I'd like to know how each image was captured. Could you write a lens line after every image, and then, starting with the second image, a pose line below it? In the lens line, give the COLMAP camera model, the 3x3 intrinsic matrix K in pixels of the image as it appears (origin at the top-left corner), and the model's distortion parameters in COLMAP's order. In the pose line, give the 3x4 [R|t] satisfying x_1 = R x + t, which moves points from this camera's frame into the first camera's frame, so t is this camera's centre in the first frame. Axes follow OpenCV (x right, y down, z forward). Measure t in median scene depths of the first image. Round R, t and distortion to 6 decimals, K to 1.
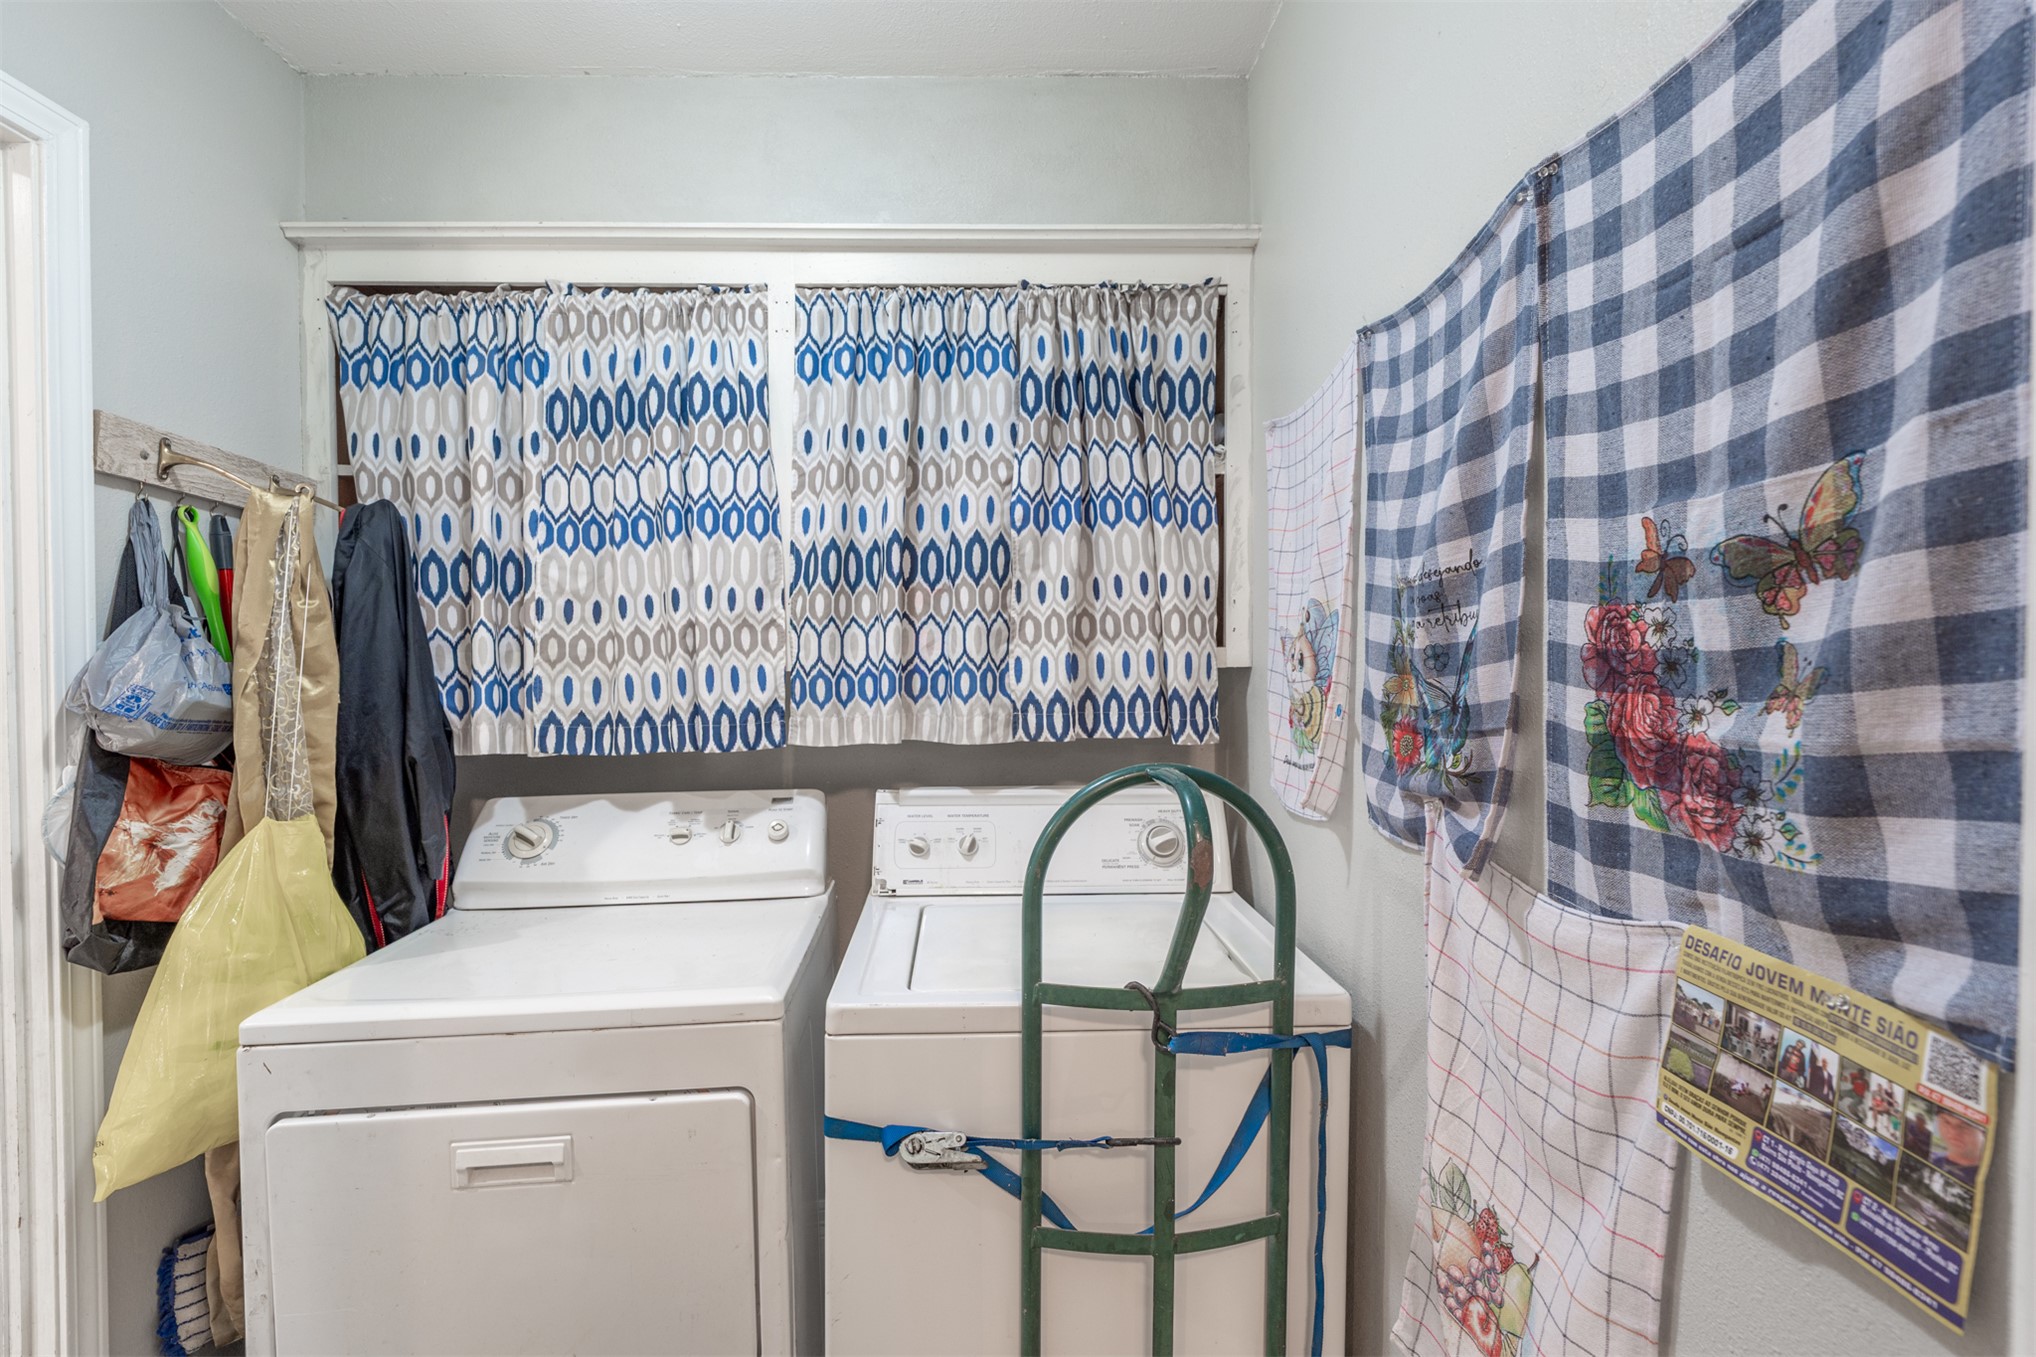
lens RADIAL K [[922.1, 0, 1020.4], [0, 922.1, 677.0], [0, 0, 1]] dist [-0.009304, 0.001806]
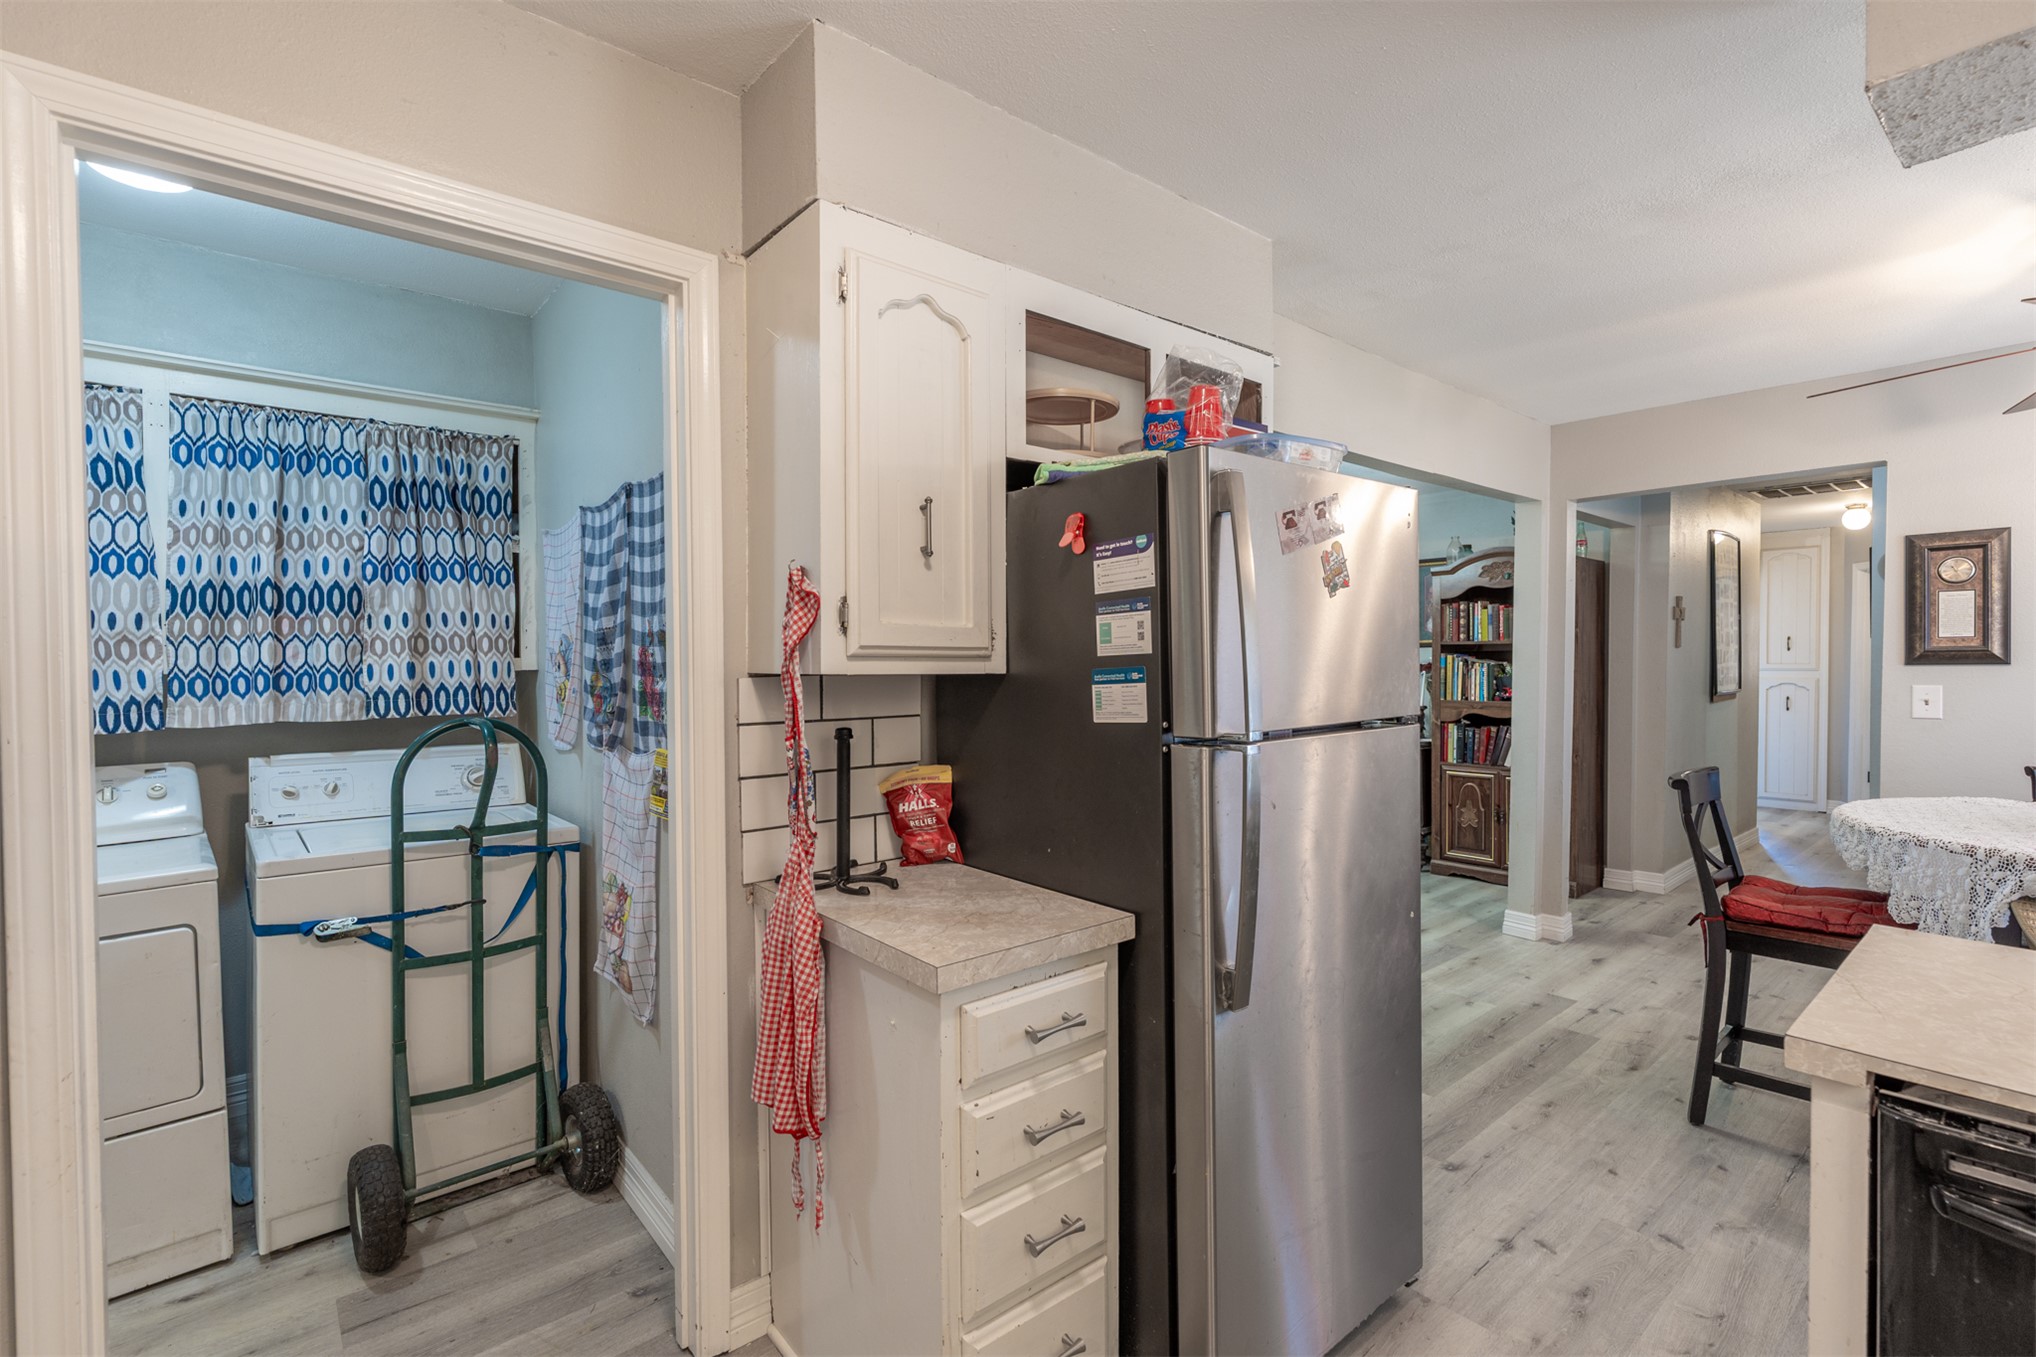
lens RADIAL K [[922.1, 0, 1017.7], [0, 922.1, 680.5], [0, 0, 1]] dist [-0.009304, 0.001806]
pose [[0.784968, -0.010045, 0.619455, -0.102826], [0.011684, 0.999931, 0.001409, 0.016511], [-0.619427, 0.006132, 0.785031, -0.869684]]
